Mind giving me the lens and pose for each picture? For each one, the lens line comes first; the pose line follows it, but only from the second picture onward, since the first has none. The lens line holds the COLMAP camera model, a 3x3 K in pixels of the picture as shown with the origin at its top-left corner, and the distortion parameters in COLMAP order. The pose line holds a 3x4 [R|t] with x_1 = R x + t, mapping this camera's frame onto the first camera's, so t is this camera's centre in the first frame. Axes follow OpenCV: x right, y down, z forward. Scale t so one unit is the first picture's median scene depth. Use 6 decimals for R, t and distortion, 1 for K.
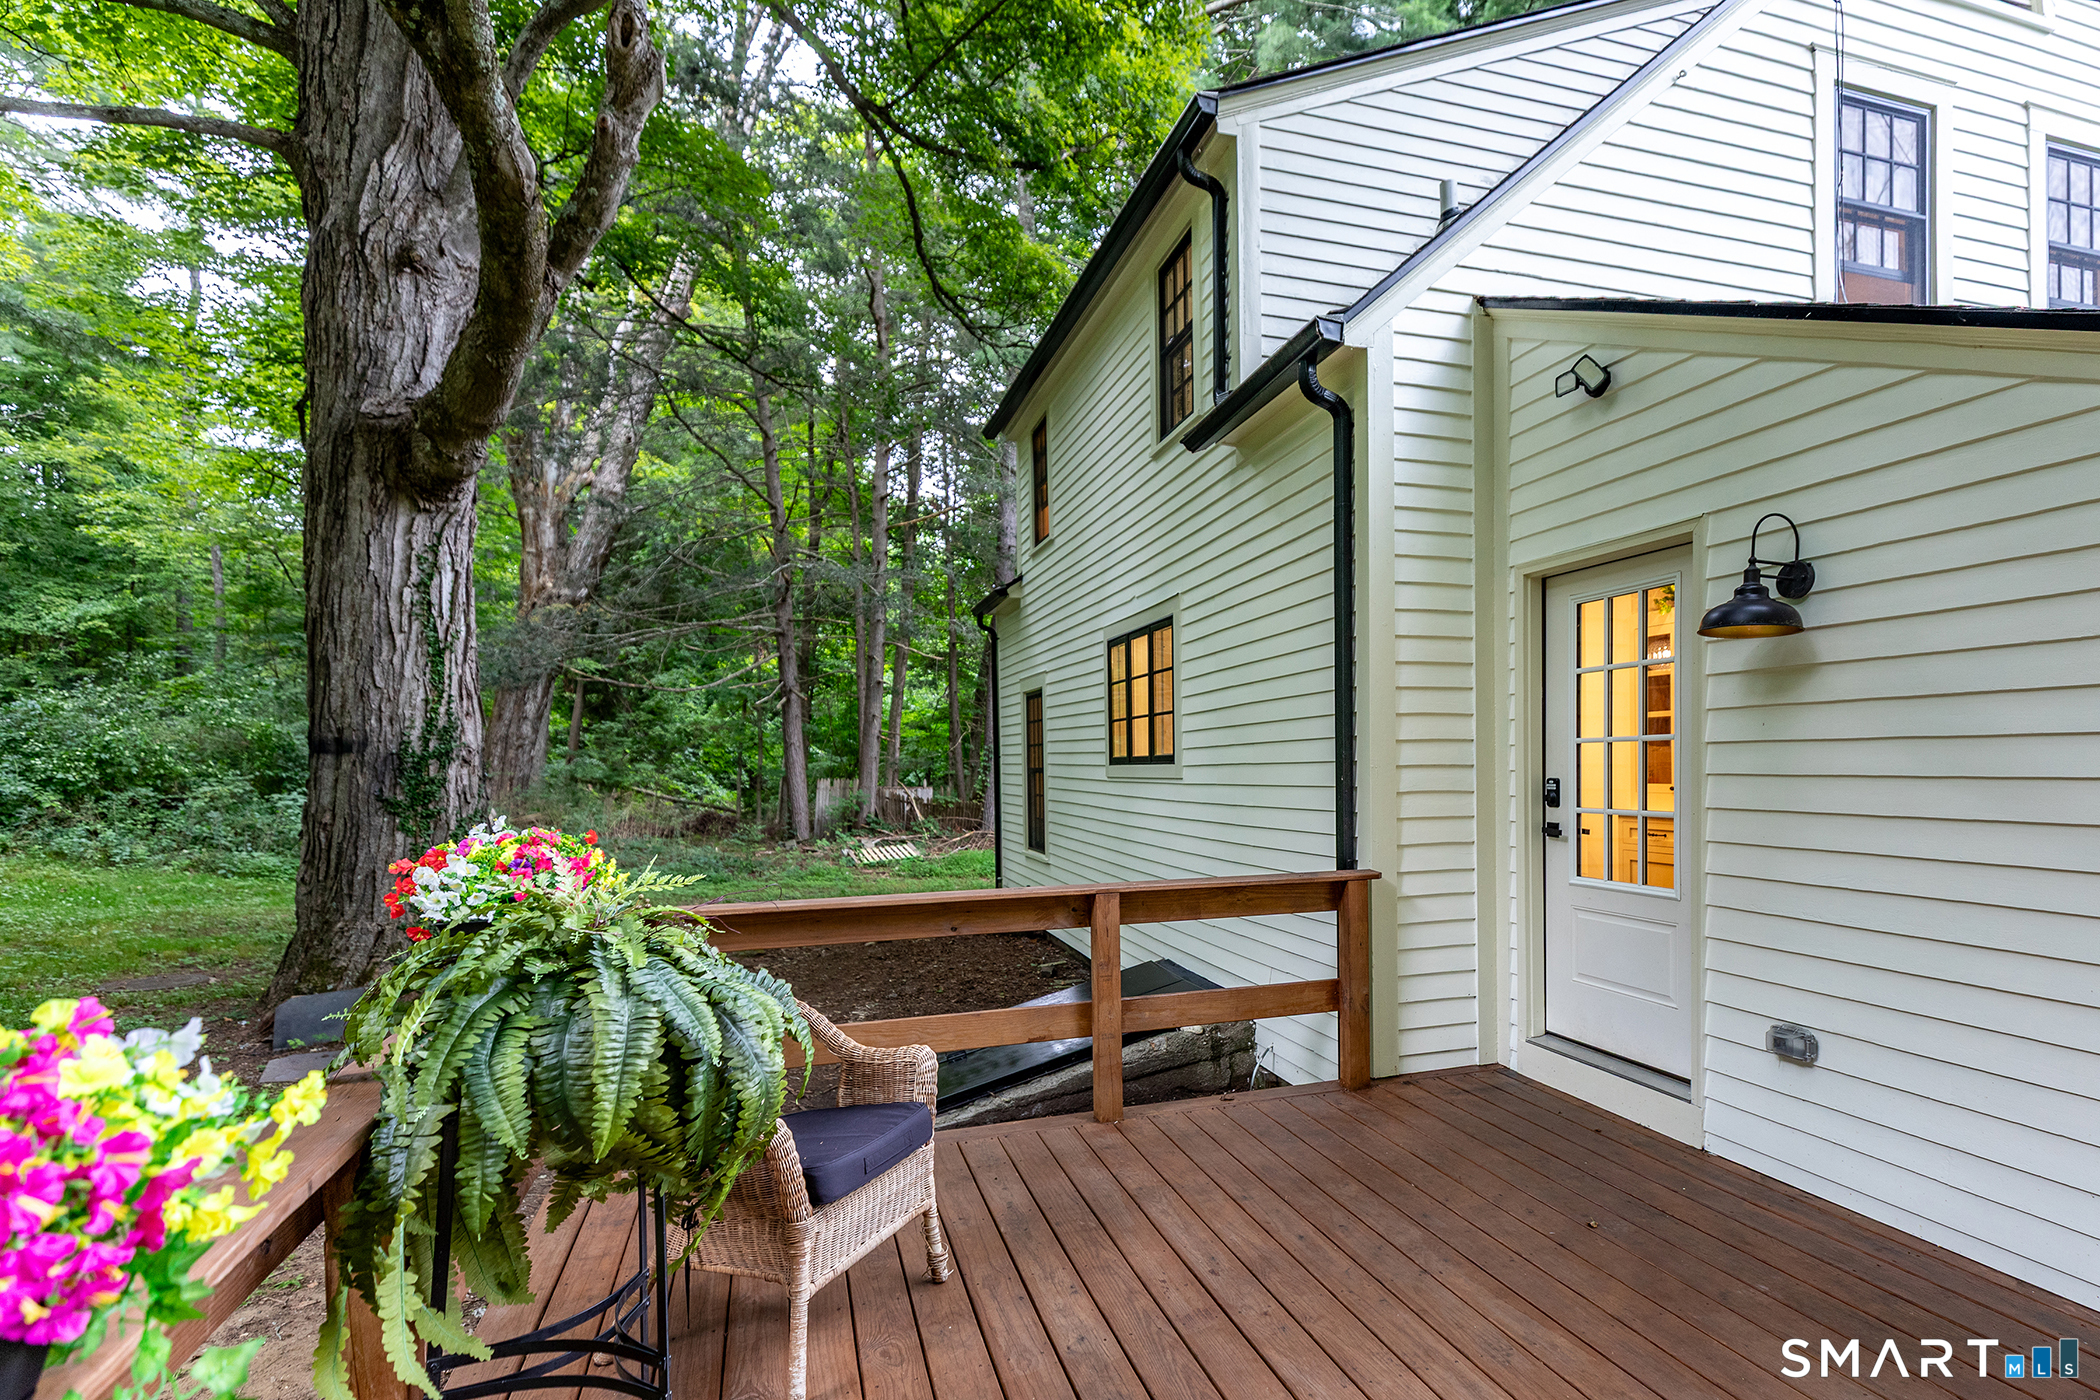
lens RADIAL K [[1129.6, 0, 1233.2], [0, 1129.6, 771.6], [0, 0, 1]] dist [0.033181, -0.016597]
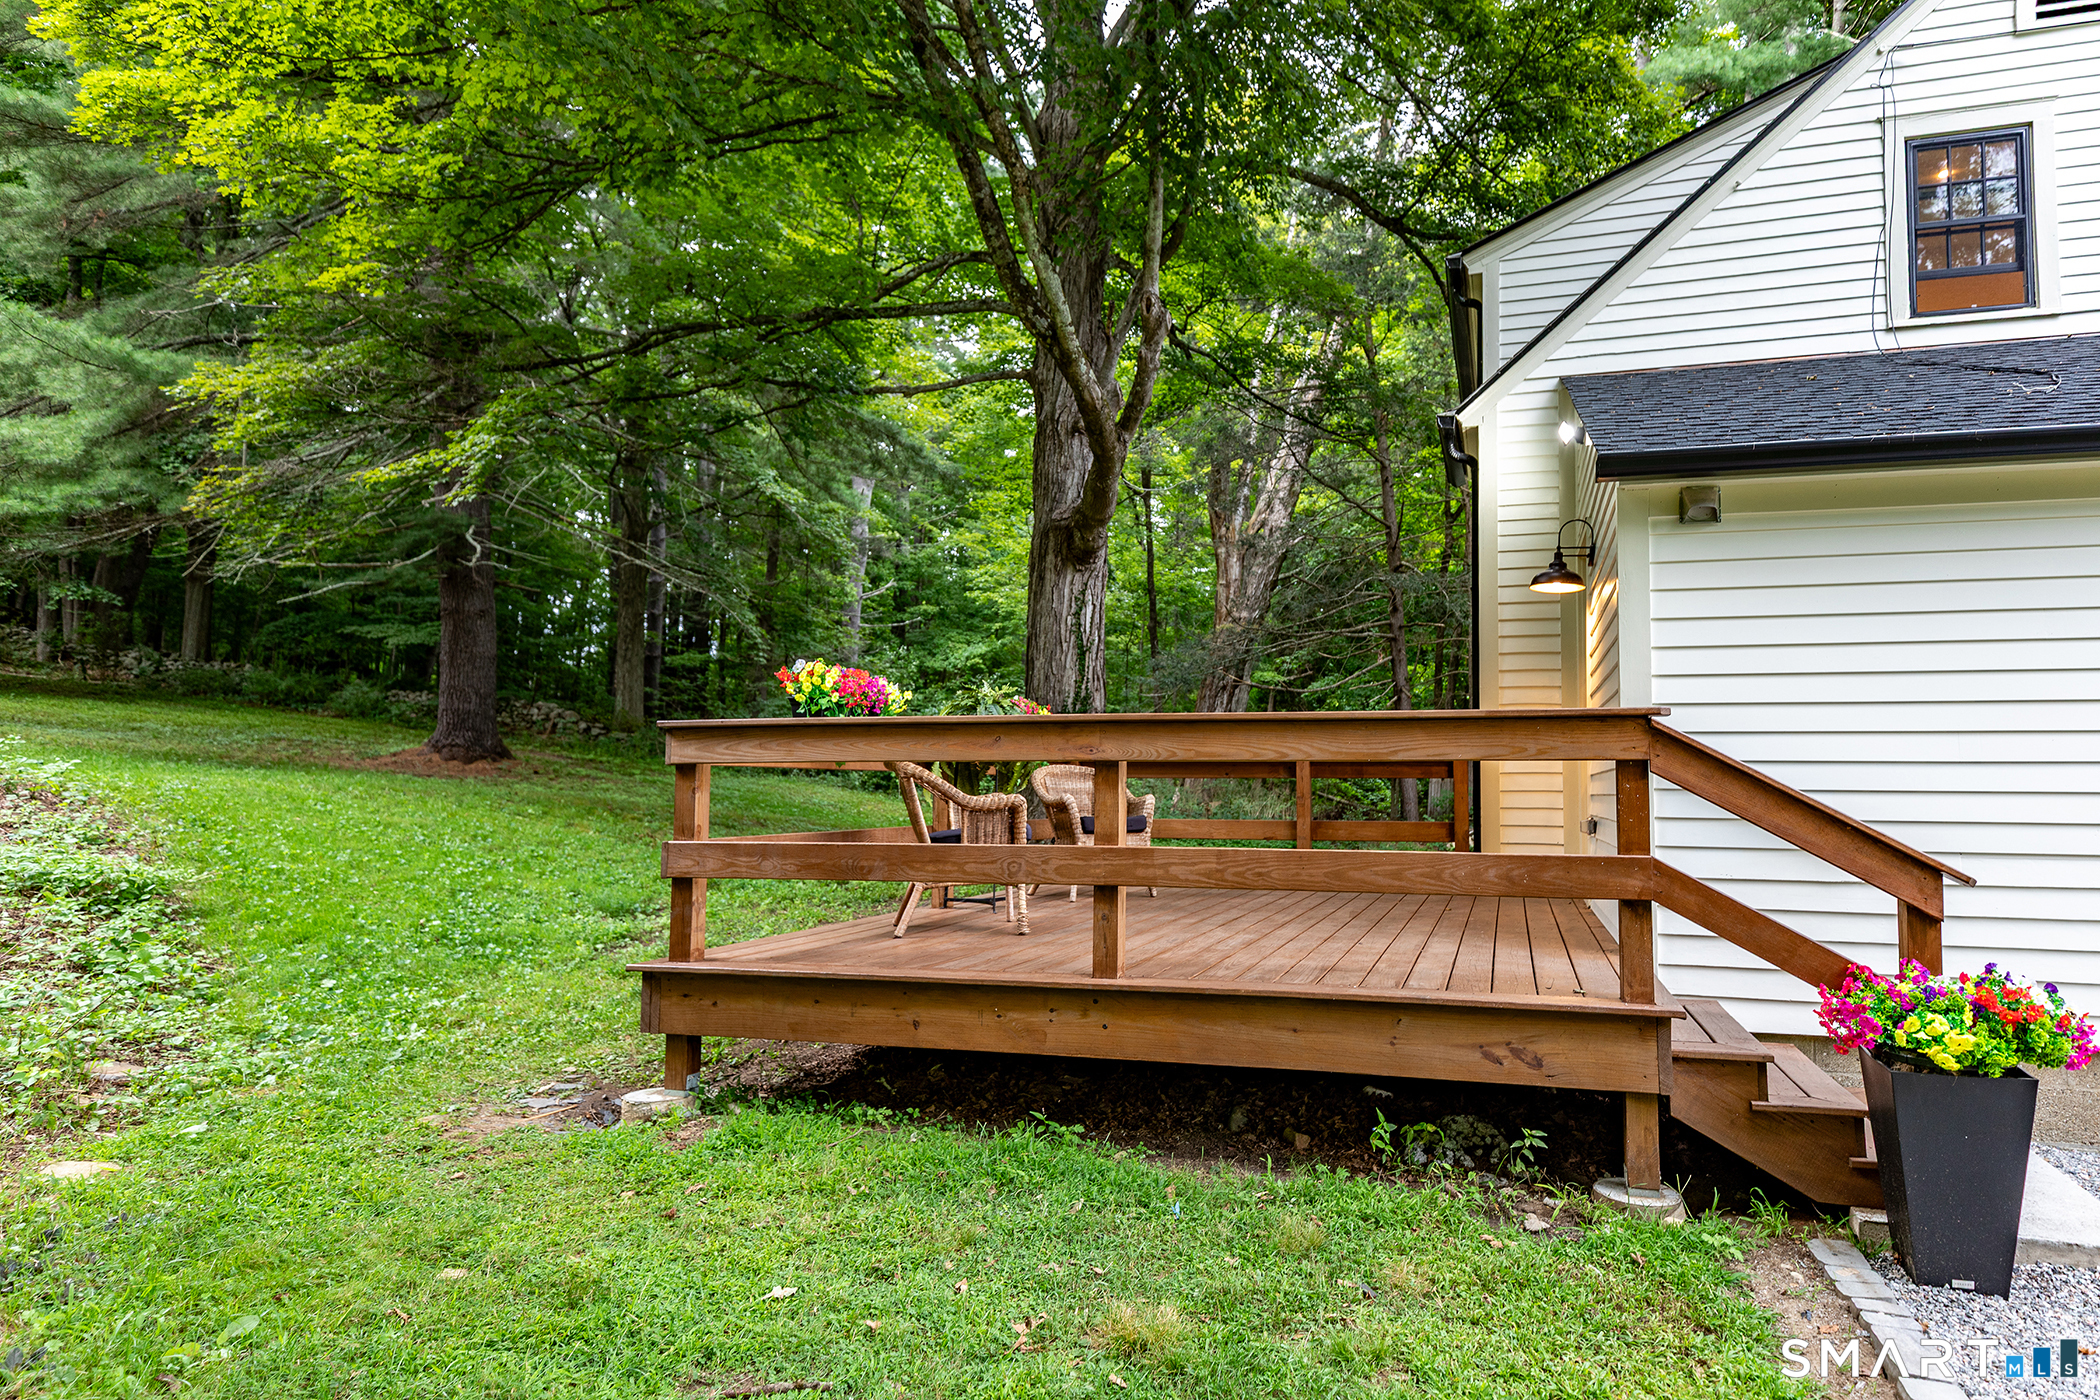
lens RADIAL K [[1267.5, 0, 1050.0], [0, 1267.5, 700.0], [0, 0, 1]] dist [0.003322, 0.001168]
pose [[0.747846, -0.018615, -0.663612, 0.511546], [-0.033084, 0.997320, -0.065259, 0.089199], [0.663048, 0.070759, 0.745225, -0.424427]]
